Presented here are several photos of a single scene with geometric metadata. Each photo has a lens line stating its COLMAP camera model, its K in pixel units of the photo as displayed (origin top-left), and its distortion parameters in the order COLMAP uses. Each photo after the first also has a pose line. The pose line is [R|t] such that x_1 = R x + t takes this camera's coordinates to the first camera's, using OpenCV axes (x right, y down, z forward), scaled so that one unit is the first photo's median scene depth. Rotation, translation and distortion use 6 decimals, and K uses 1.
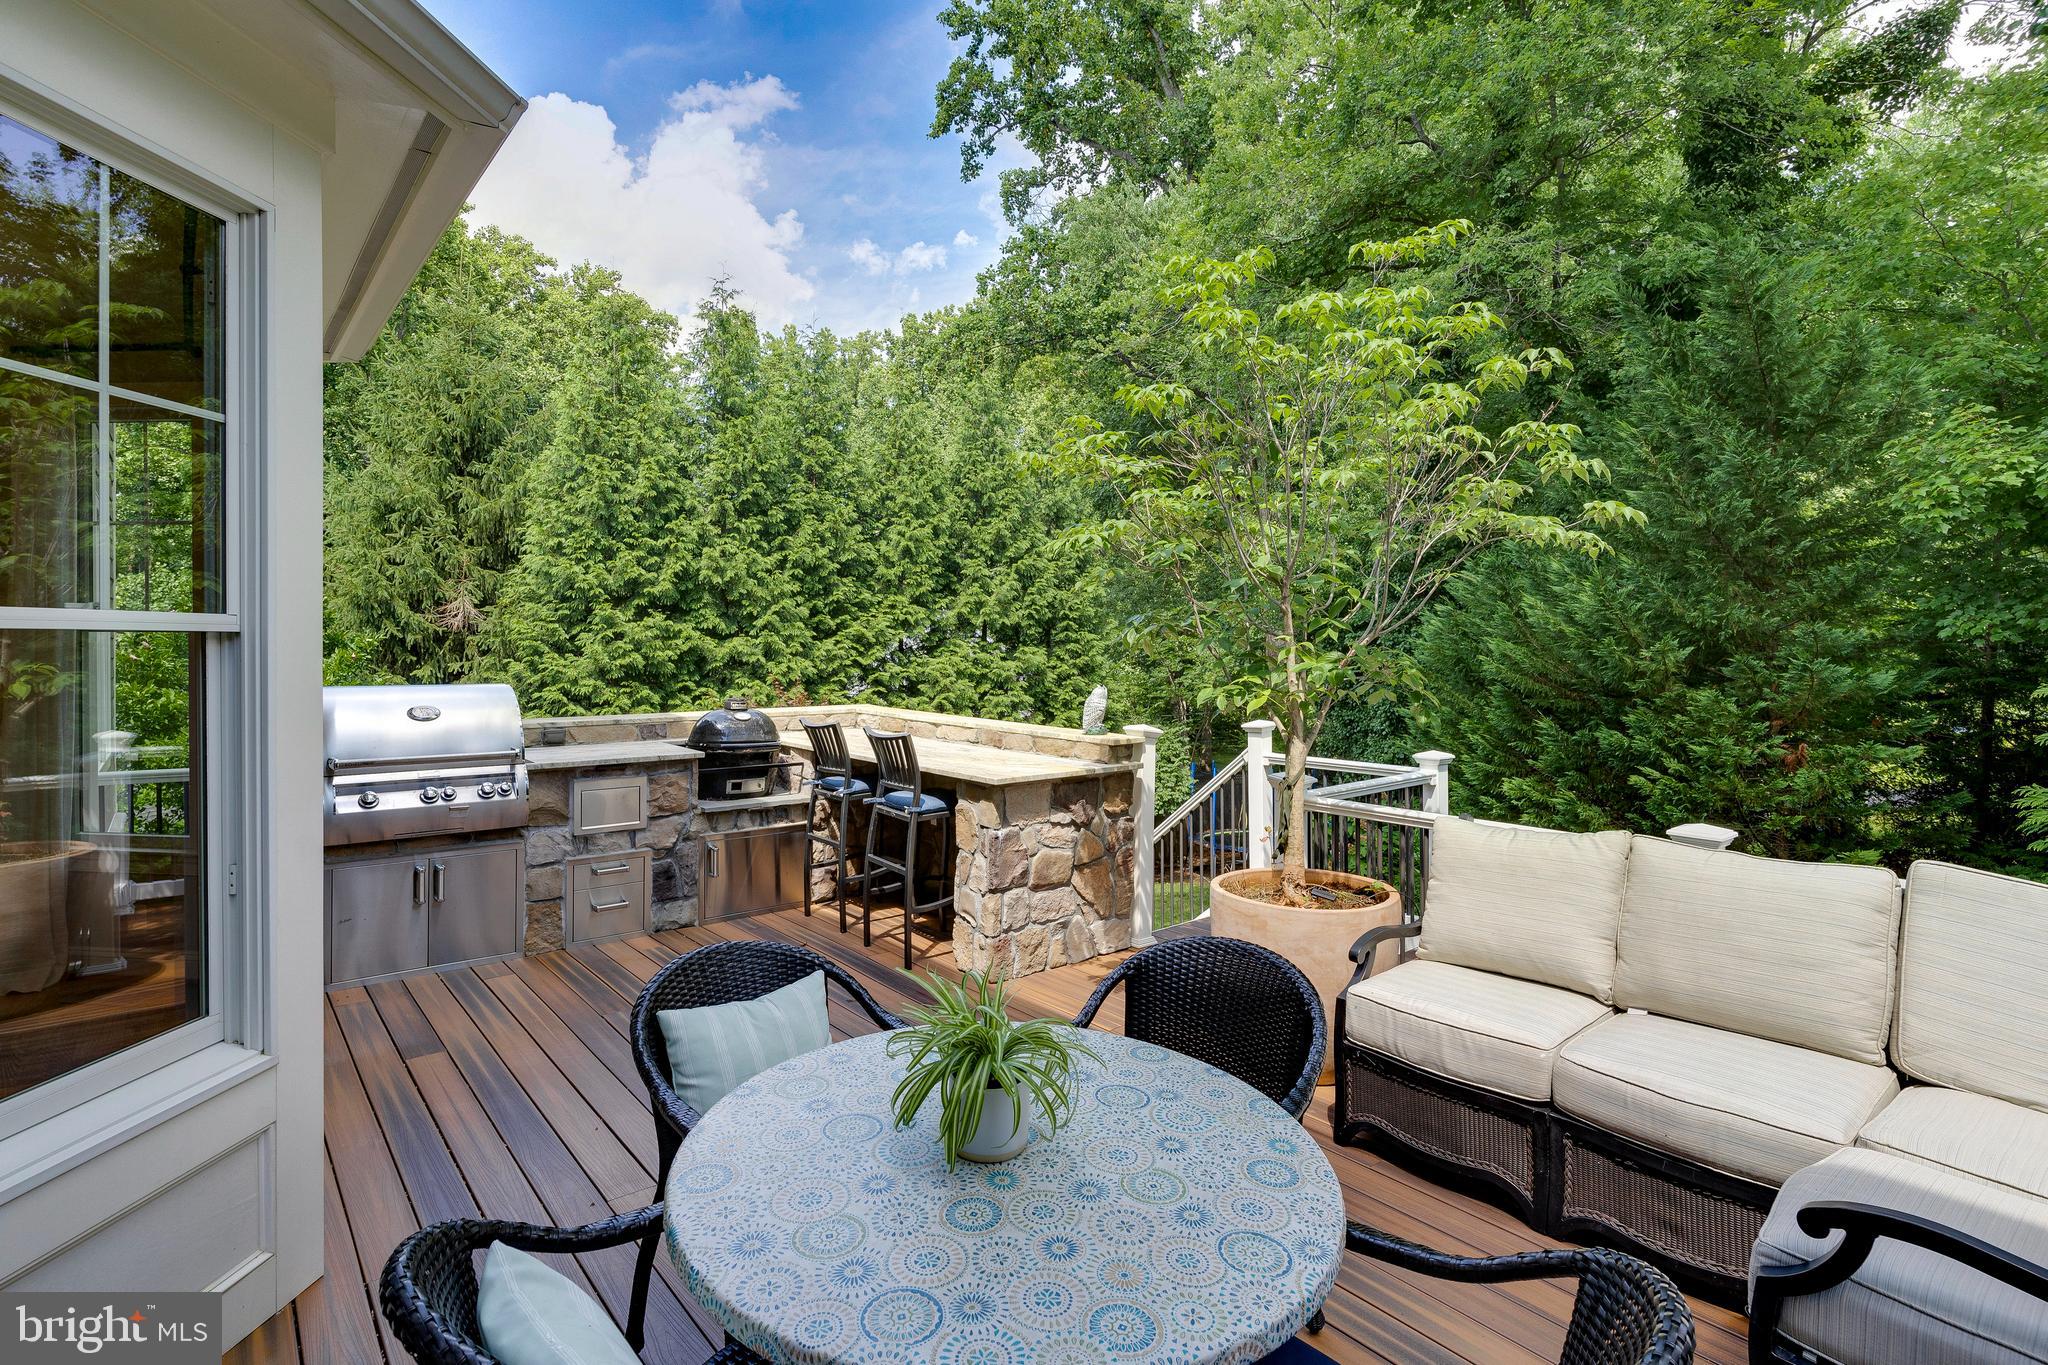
lens RADIAL K [[955.6, 0, 982.1], [0, 955.6, 649.0], [0, 0, 1]] dist [0.002289, -0.000139]
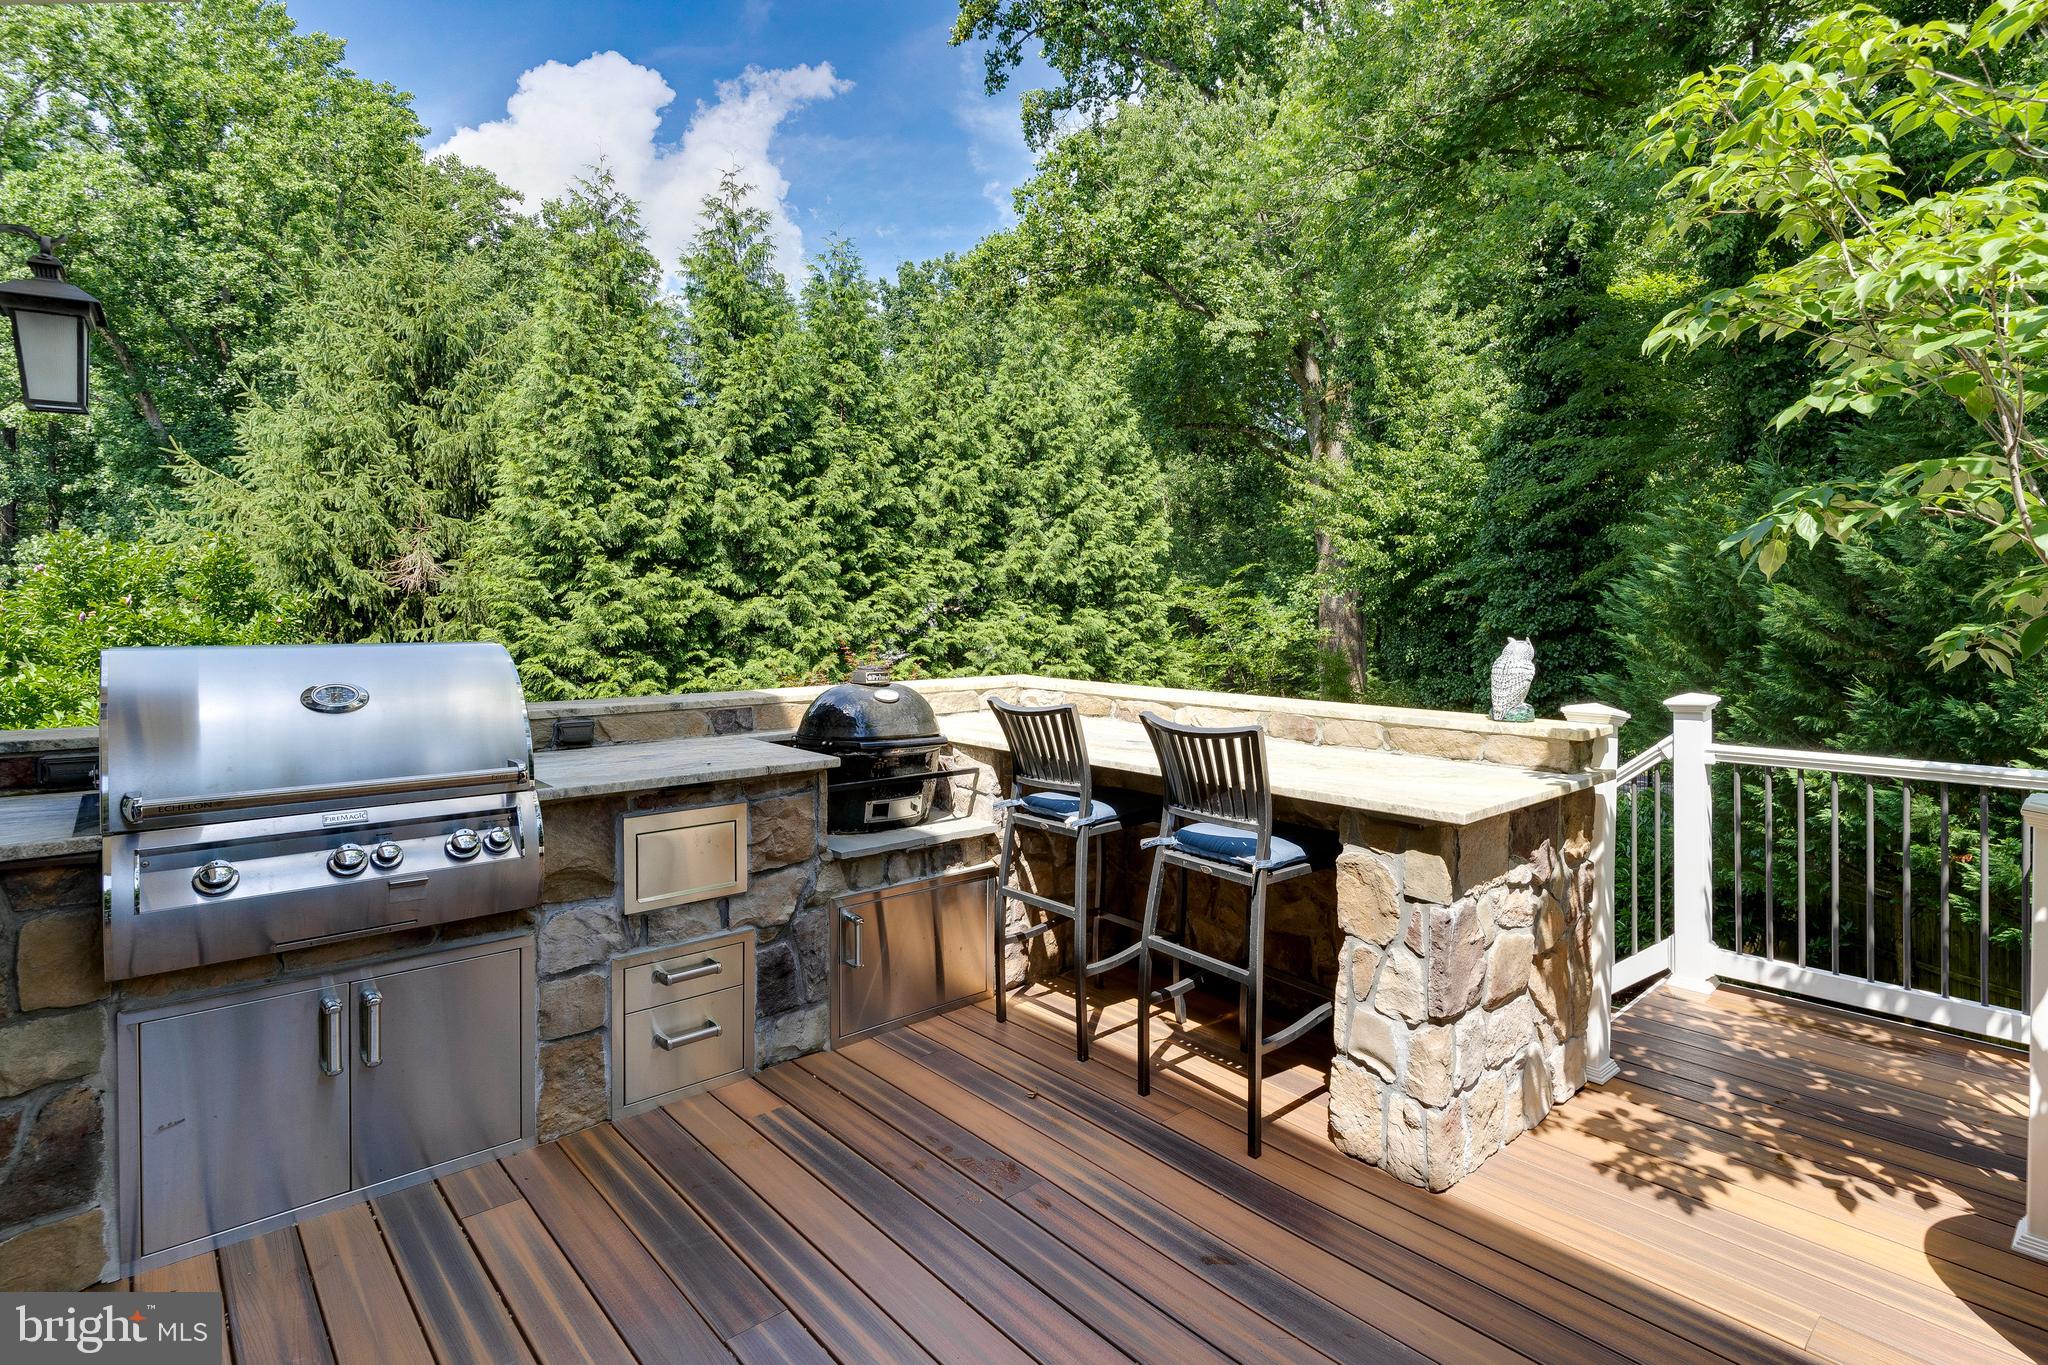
lens RADIAL K [[989.8, 0, 1024.6], [0, 989.8, 630.8], [0, 0, 1]] dist [0.000070, -0.000031]
pose [[0.998788, -0.006429, 0.048802, -0.066646], [0.005798, 0.999898, 0.013048, 0.007335], [-0.048881, -0.012749, 0.998723, 0.125483]]
